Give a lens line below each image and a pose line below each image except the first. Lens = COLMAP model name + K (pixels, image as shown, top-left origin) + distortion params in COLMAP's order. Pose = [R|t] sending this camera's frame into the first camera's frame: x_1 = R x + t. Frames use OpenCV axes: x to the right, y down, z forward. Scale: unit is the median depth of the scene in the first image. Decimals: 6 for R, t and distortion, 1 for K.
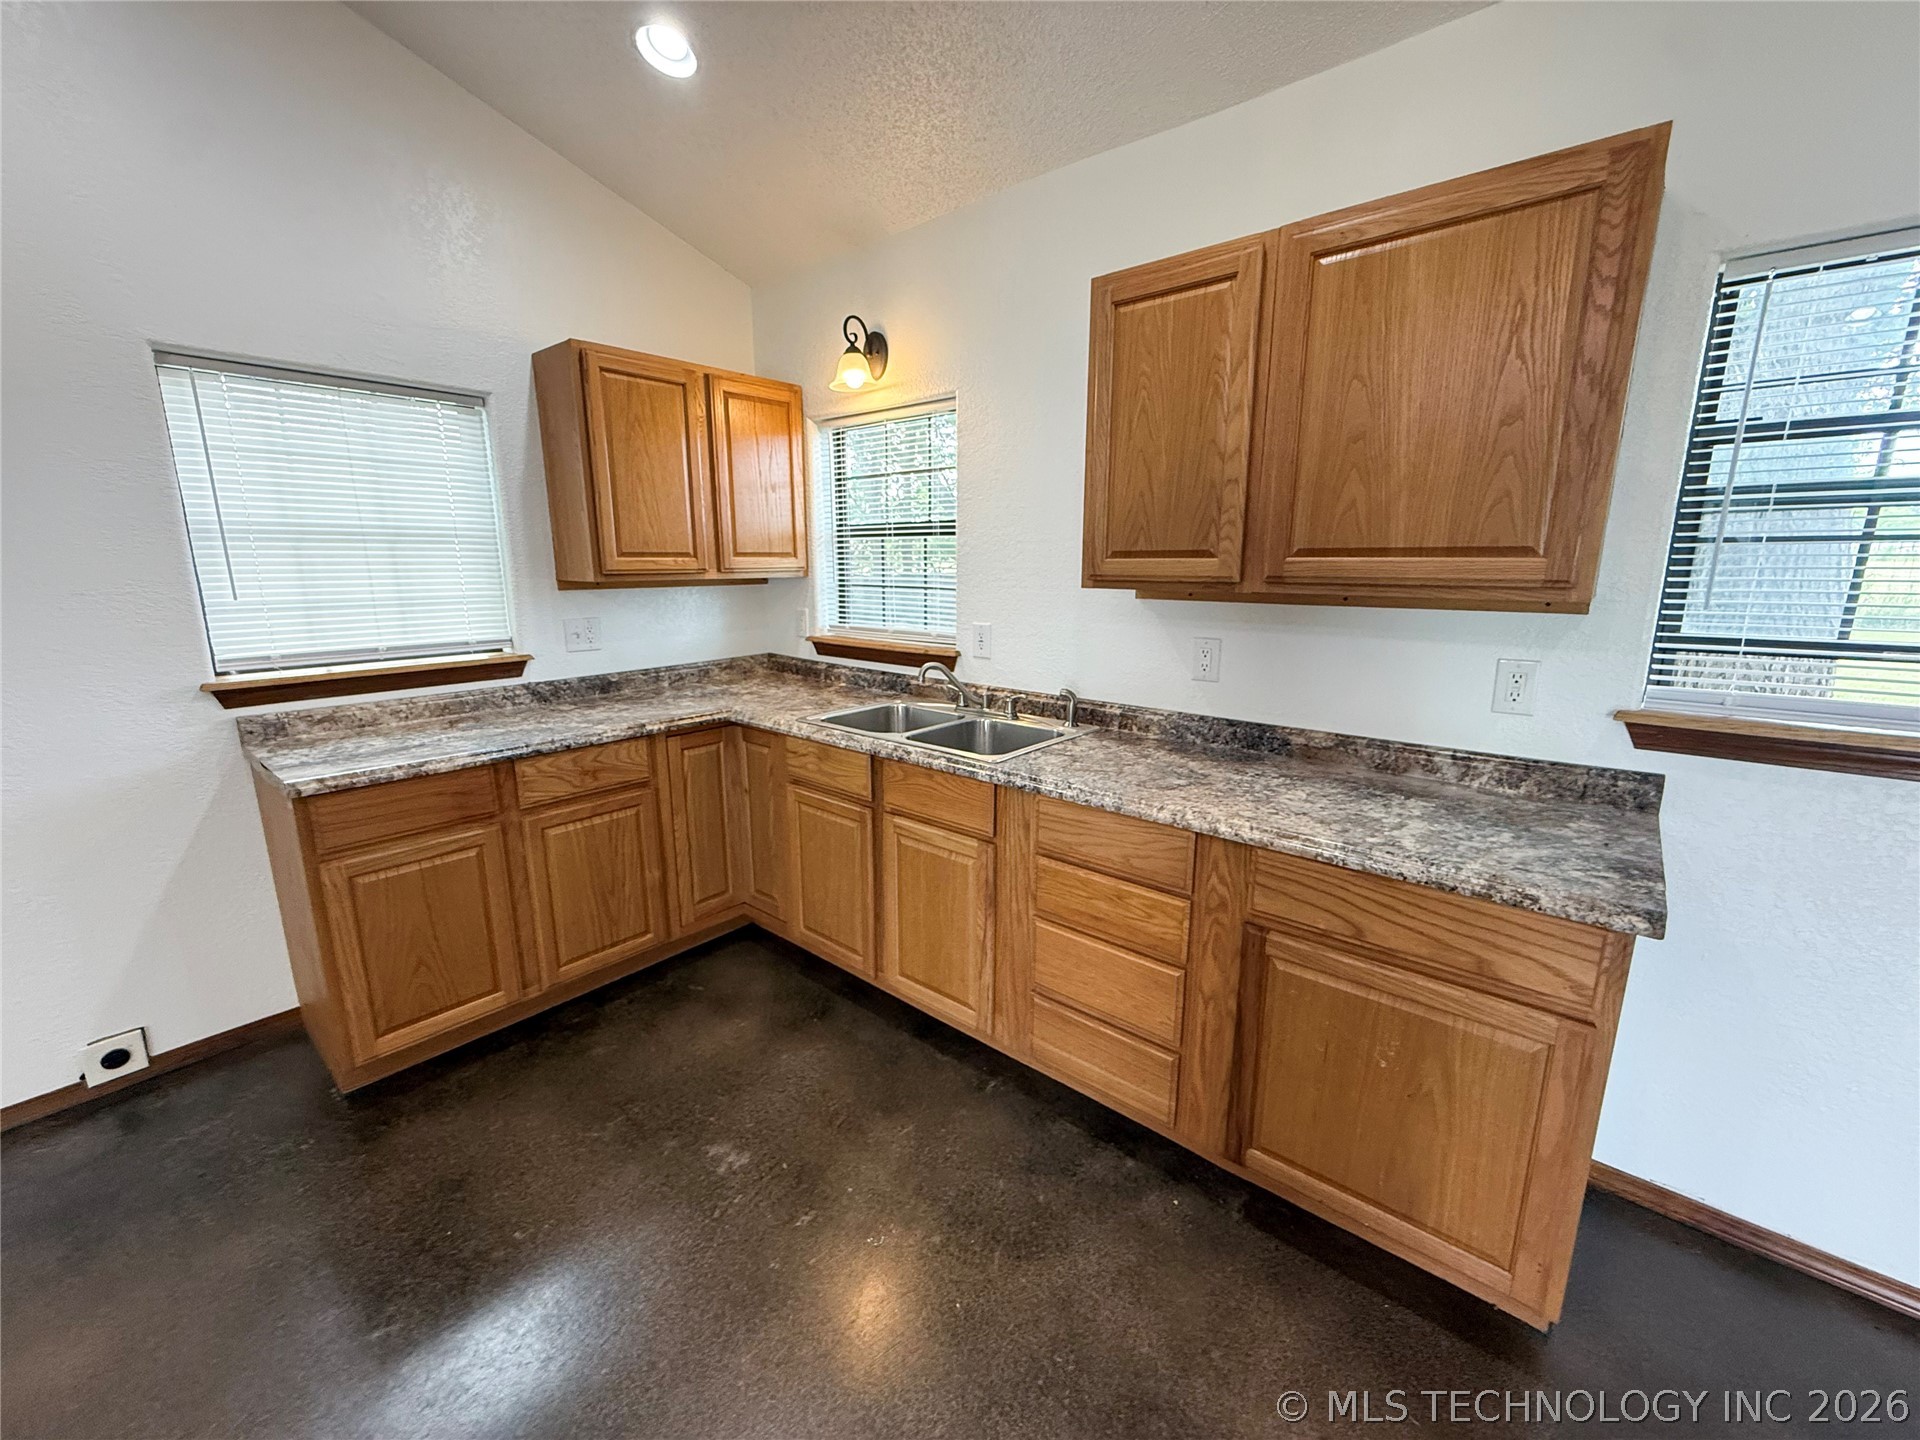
lens RADIAL K [[765.4, 0, 952.8], [0, 765.4, 721.8], [0, 0, 1]] dist [-0.001690, 0.000141]
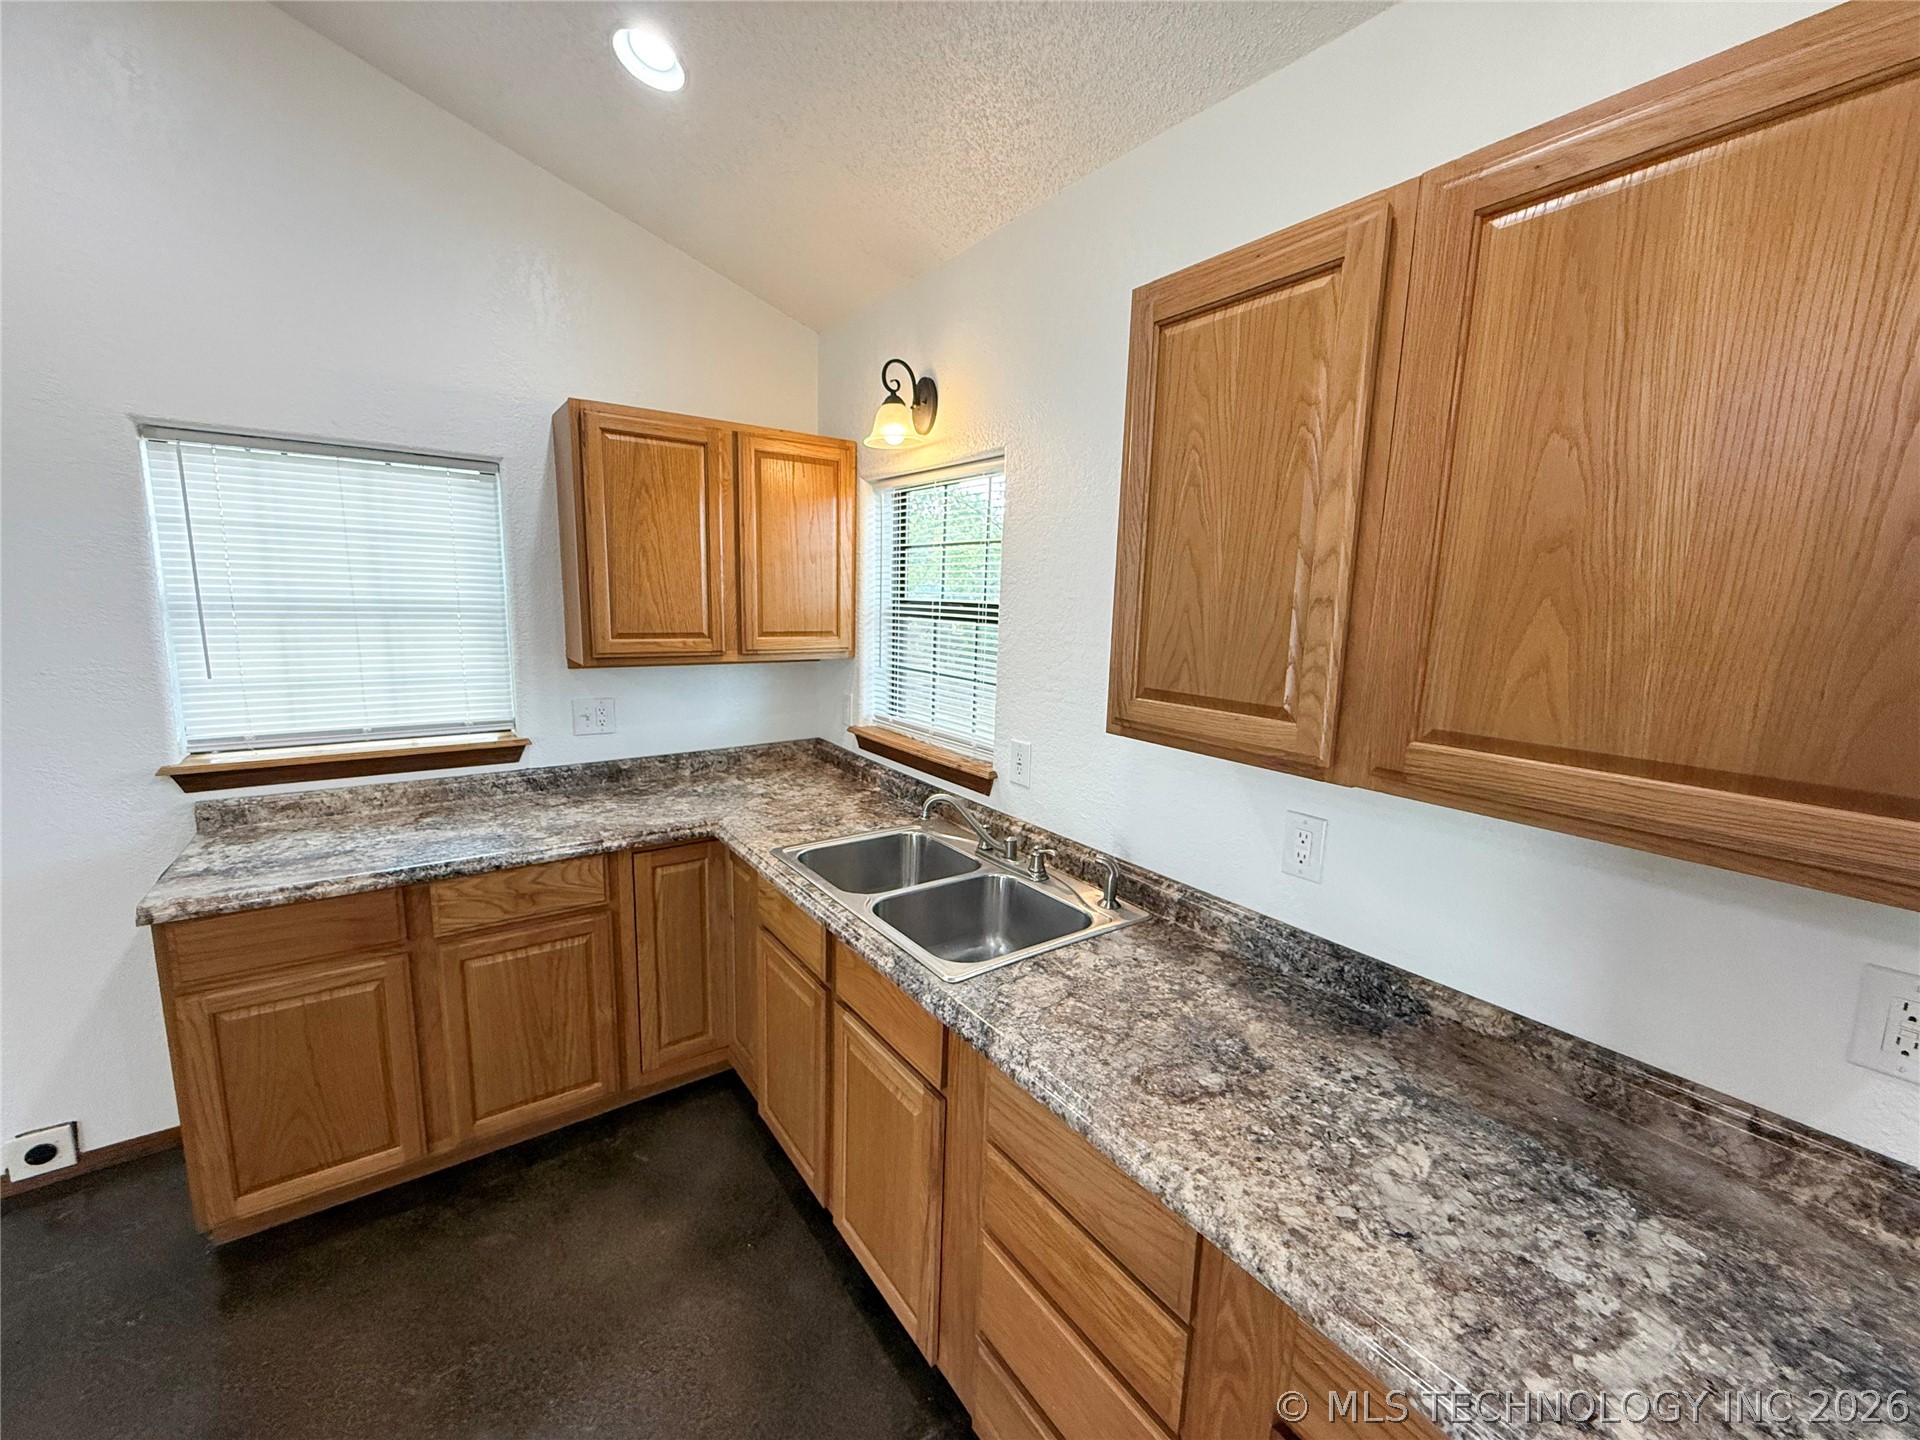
lens RADIAL K [[765.4, 0, 952.8], [0, 765.4, 721.8], [0, 0, 1]] dist [-0.001690, 0.000141]
pose [[0.970911, 0.066557, -0.230002, 0.192459], [-0.077453, 0.996246, -0.038666, -0.148006], [0.226565, 0.055355, 0.972422, 0.302293]]
